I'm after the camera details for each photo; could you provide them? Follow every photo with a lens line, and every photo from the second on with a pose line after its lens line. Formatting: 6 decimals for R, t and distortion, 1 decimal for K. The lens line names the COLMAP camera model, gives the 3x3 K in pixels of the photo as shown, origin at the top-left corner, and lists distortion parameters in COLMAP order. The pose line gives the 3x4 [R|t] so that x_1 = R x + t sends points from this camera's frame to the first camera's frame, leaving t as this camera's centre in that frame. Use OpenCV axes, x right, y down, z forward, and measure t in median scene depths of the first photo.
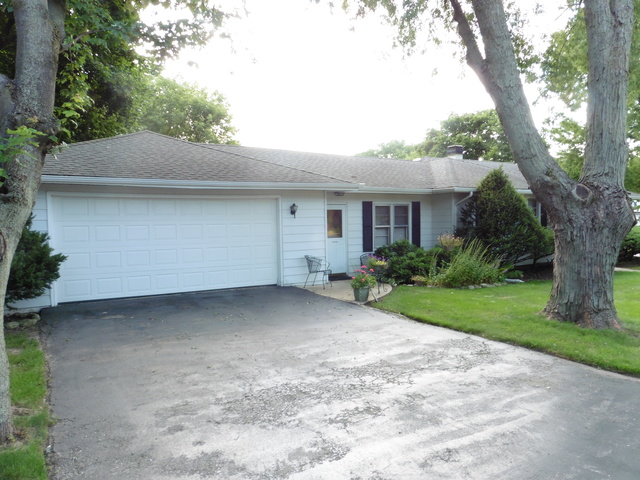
lens RADIAL K [[462.0, 0, 319.1], [0, 462.0, 239.9], [0, 0, 1]] dist [-0.057116, 0.086300]
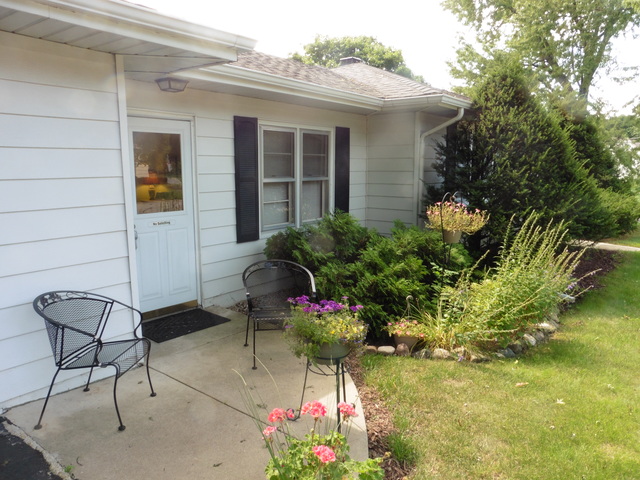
lens RADIAL K [[462.0, 0, 319.1], [0, 462.0, 239.9], [0, 0, 1]] dist [-0.057116, 0.086300]
pose [[0.942600, -0.035088, 0.332074, 0.028628], [-0.001212, 0.994098, 0.108480, -0.020828], [-0.333921, -0.102656, 0.936995, 0.591070]]
